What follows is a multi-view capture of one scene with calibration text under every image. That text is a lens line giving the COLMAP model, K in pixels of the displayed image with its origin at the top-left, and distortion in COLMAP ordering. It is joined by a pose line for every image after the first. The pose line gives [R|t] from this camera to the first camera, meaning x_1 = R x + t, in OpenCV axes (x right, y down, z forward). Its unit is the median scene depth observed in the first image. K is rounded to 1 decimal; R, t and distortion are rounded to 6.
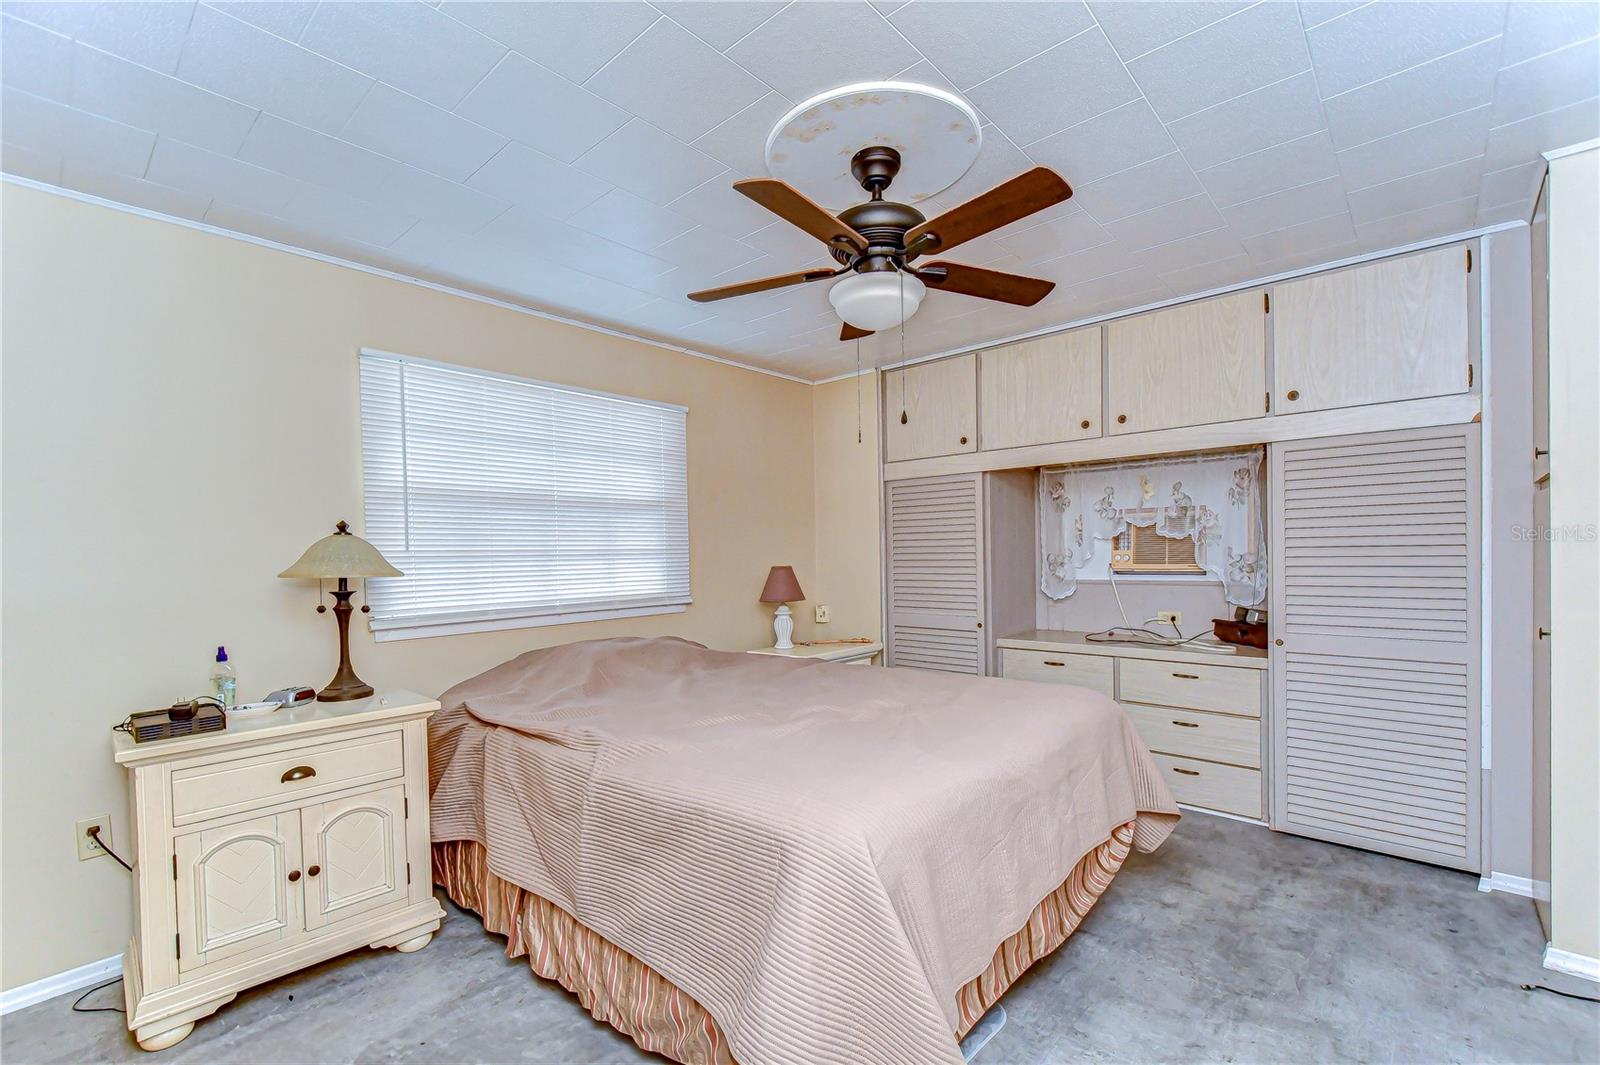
lens RADIAL K [[710.0, 0, 797.2], [0, 710.0, 551.4], [0, 0, 1]] dist [-0.002402, -0.000551]
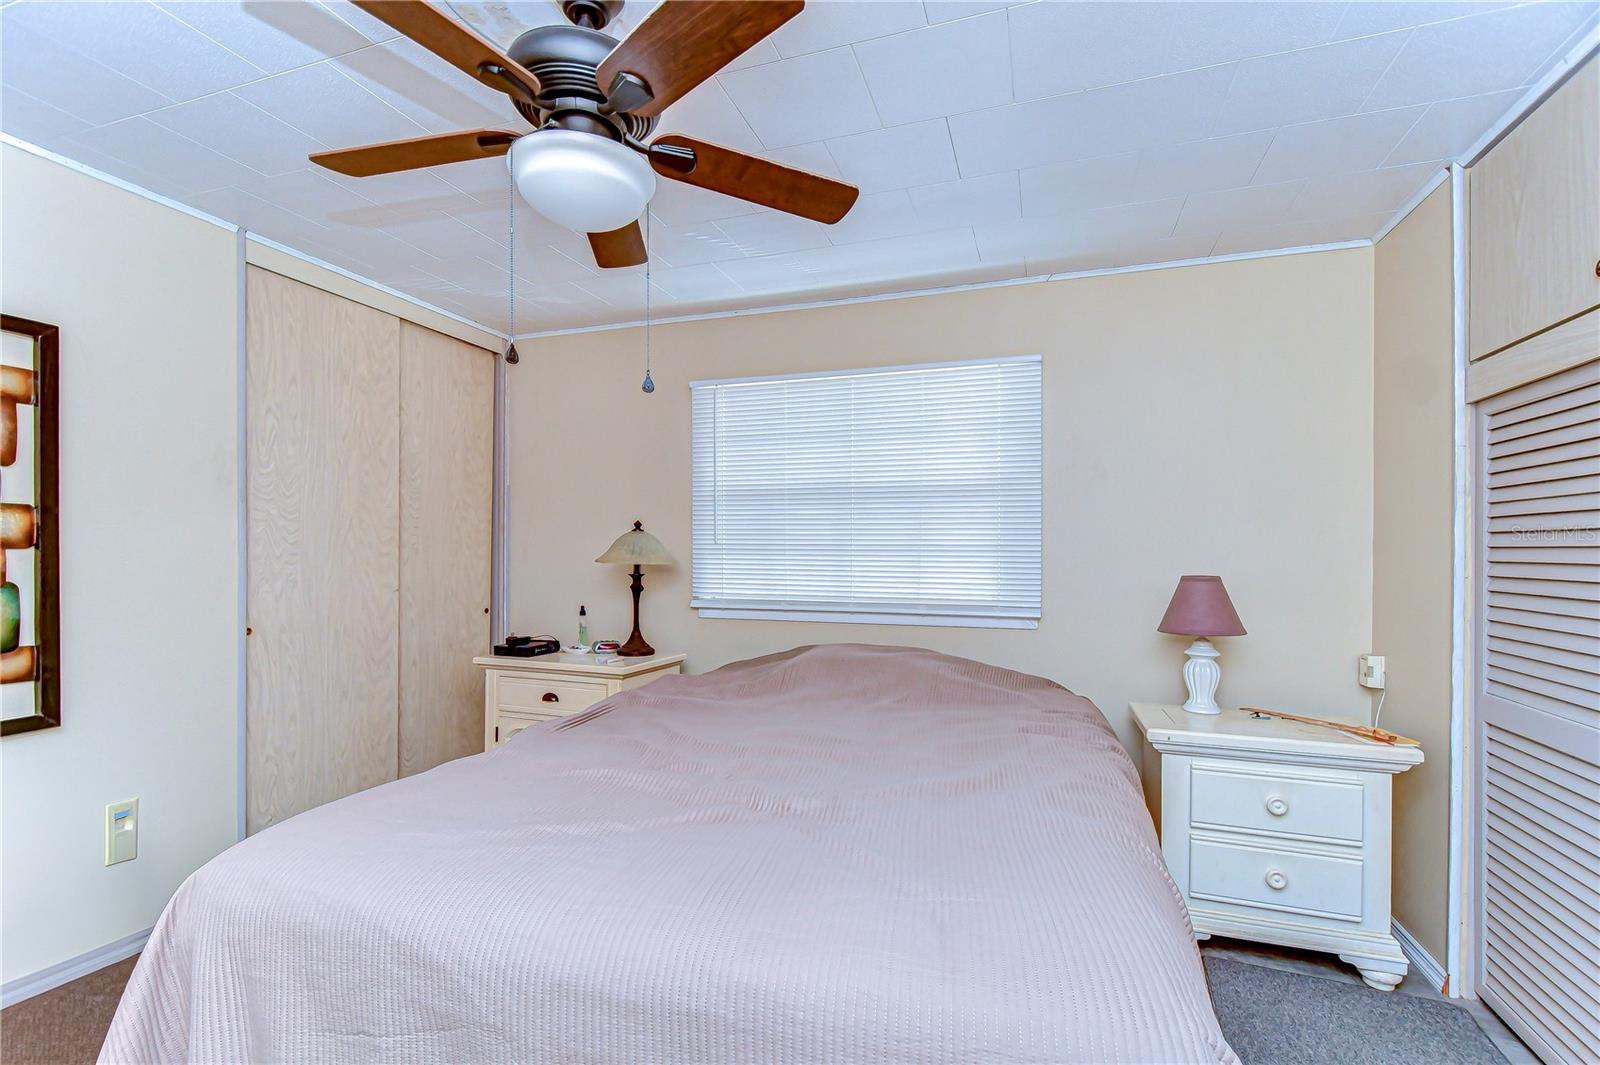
lens RADIAL K [[706.1, 0, 795.4], [0, 706.1, 542.2], [0, 0, 1]] dist [0.000232, -0.000027]
pose [[0.388294, 0.014202, -0.921426, 1.892875], [-0.009461, 0.999890, 0.011425, -0.056785], [0.921487, 0.004282, 0.388386, 2.098735]]
